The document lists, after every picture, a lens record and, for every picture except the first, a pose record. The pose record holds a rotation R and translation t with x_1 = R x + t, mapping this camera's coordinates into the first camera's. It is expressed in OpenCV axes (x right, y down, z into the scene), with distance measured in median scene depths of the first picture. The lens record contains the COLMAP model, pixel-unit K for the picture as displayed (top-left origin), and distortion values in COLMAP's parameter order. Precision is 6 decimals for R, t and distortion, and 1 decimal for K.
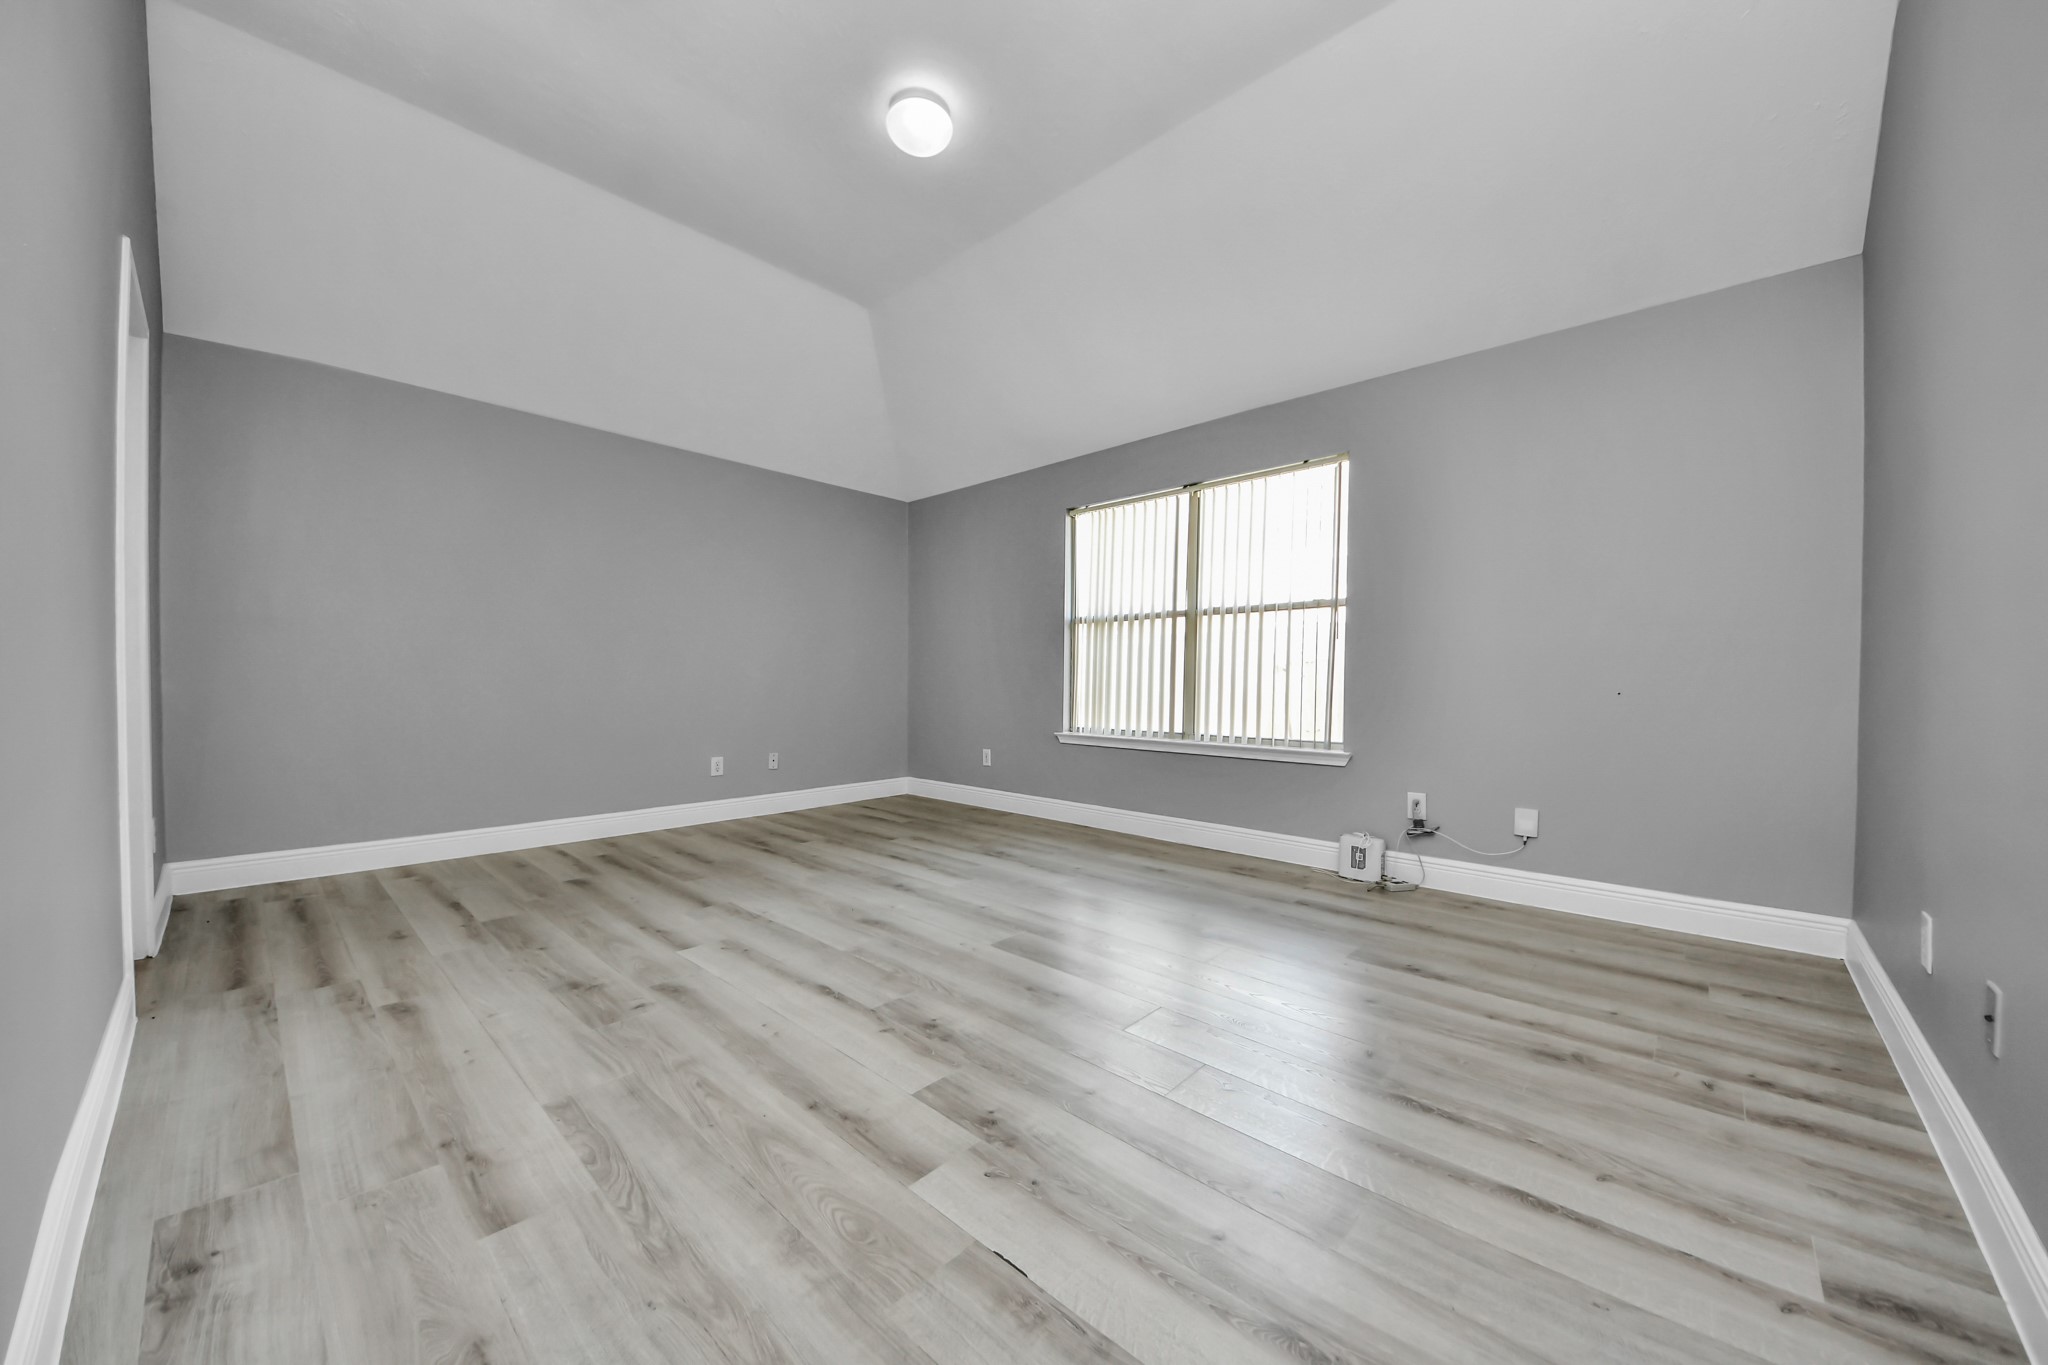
lens RADIAL K [[729.5, 0, 1022.5], [0, 729.5, 699.2], [0, 0, 1]] dist [0.025727, -0.013103]
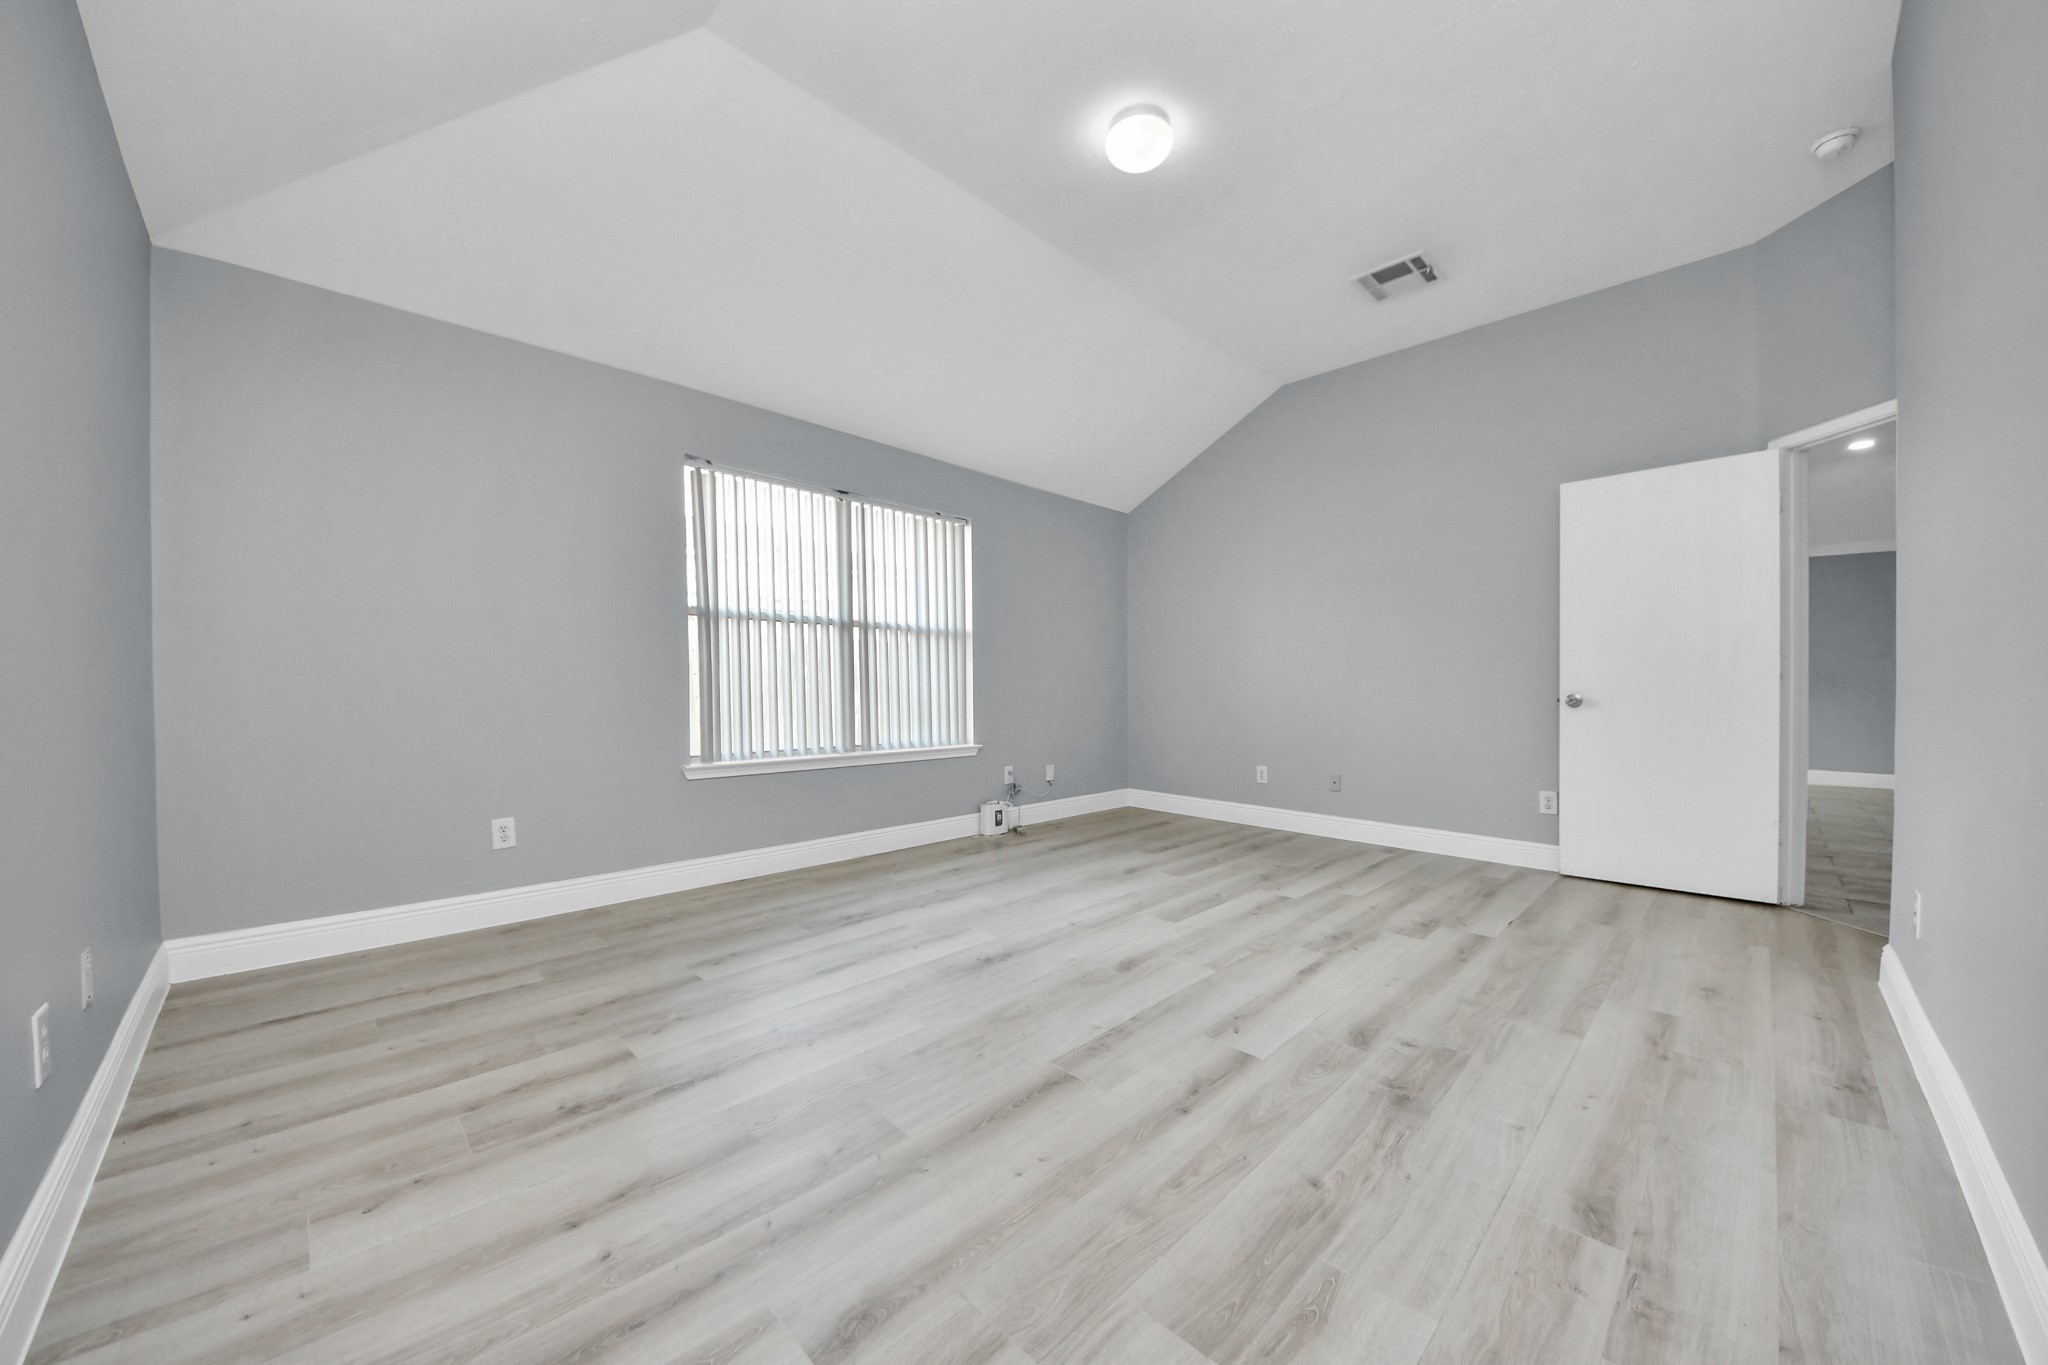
lens RADIAL K [[716.4, 0, 1034.1], [0, 716.4, 694.0], [0, 0, 1]] dist [0.012473, -0.009287]
pose [[0.039936, -0.014382, 0.999099, -1.420910], [0.020534, 0.999697, 0.013569, -0.059362], [-0.998991, 0.019974, 0.040219, 1.394110]]
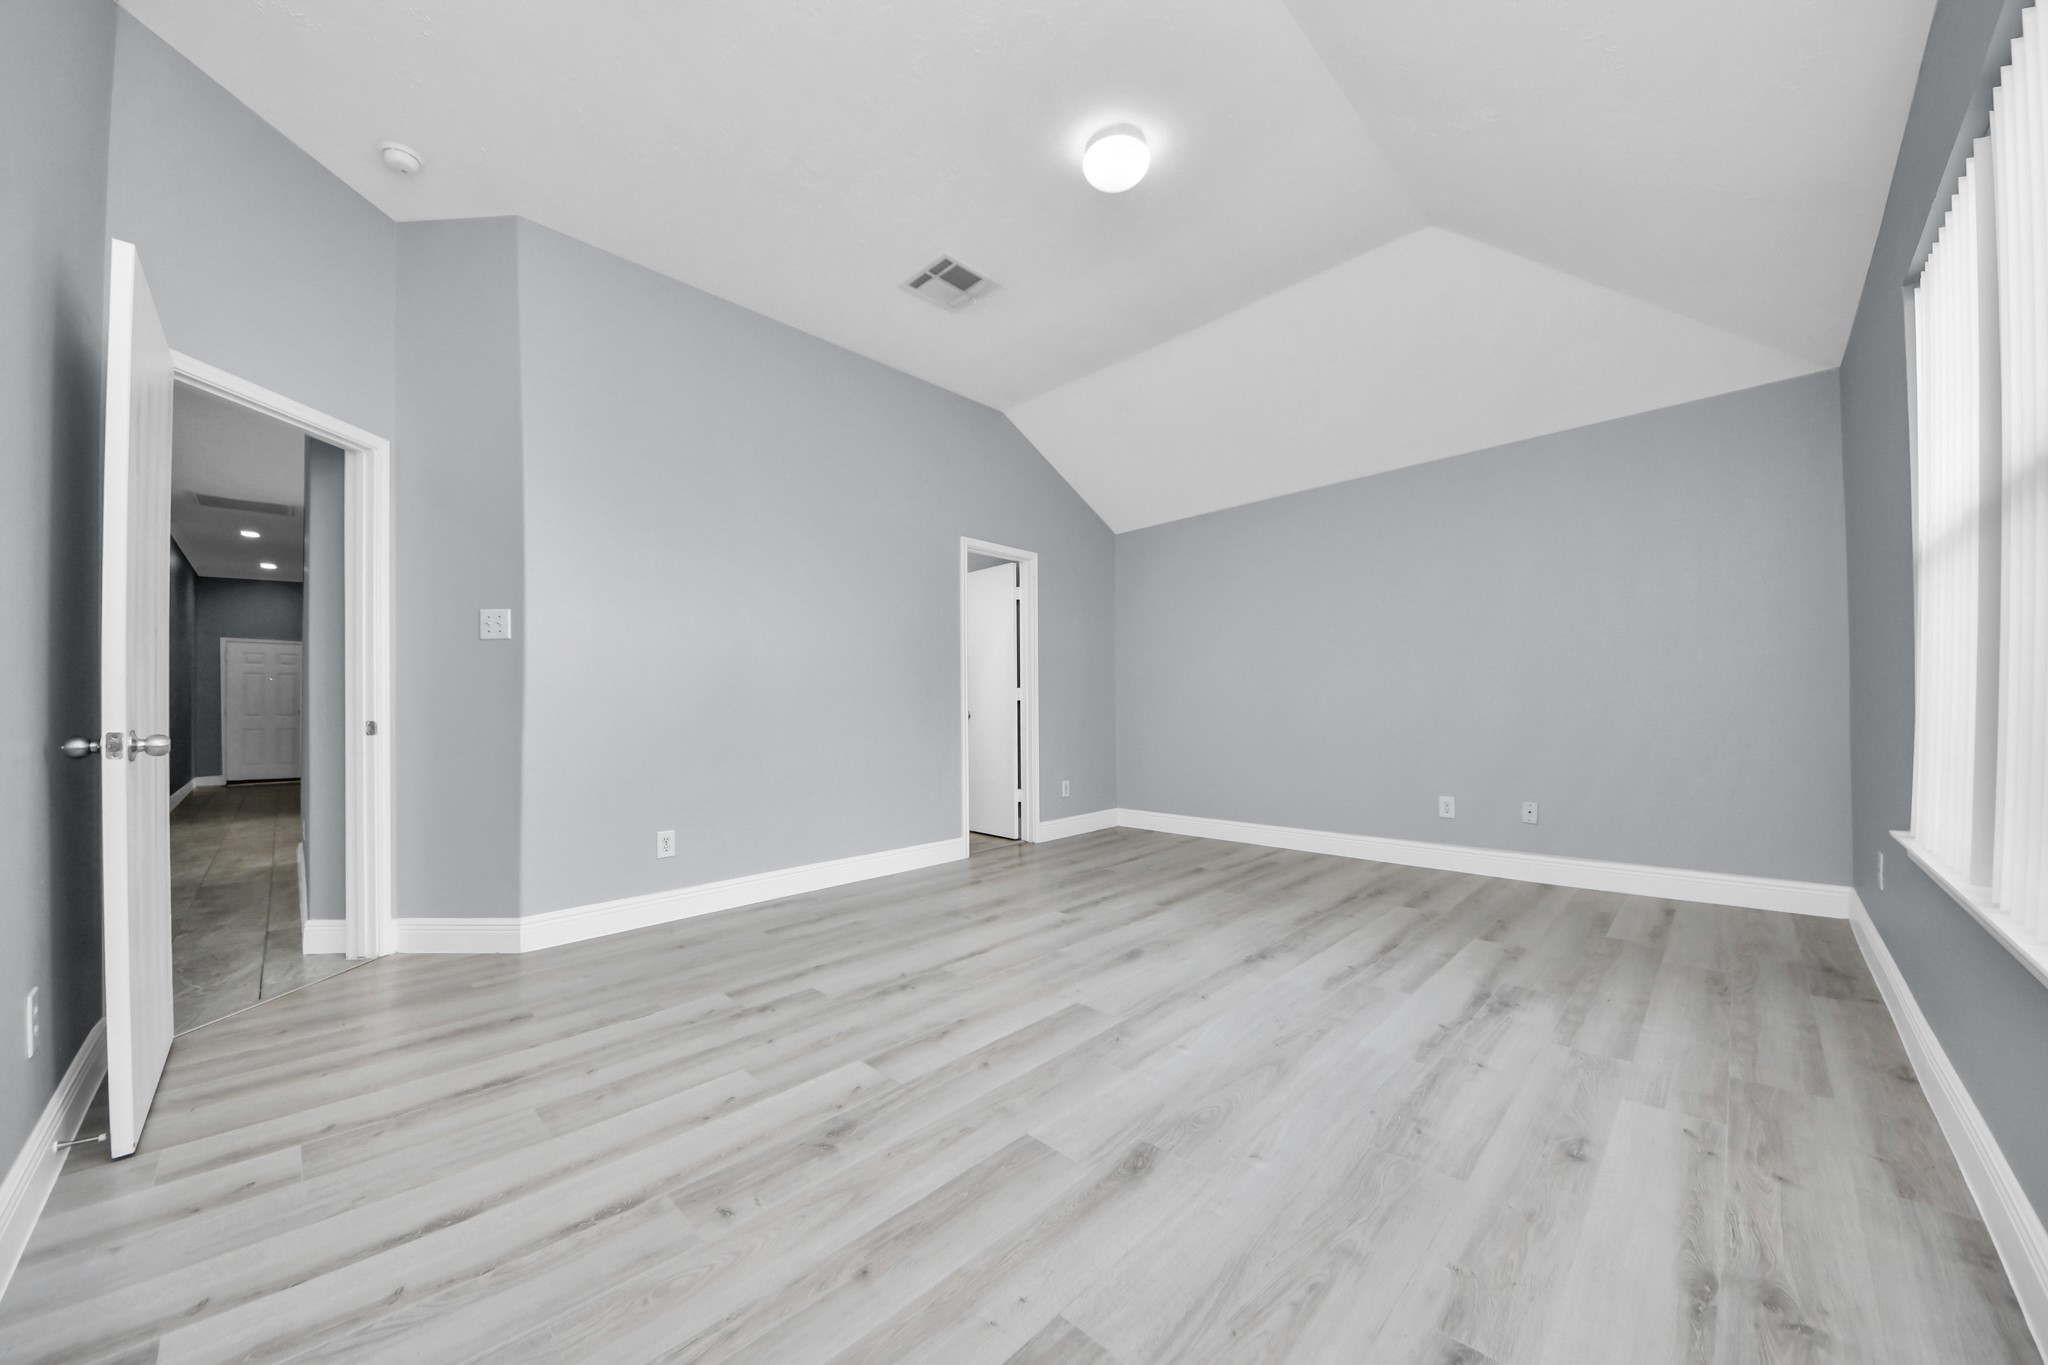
lens RADIAL K [[736.9, 0, 1023.1], [0, 736.9, 694.0], [0, 0, 1]] dist [0.049321, -0.020578]
pose [[-0.039138, -0.021356, -0.999006, 1.086092], [-0.009541, 0.999734, -0.020998, -0.042350], [0.999188, 0.008709, -0.039331, 1.148738]]
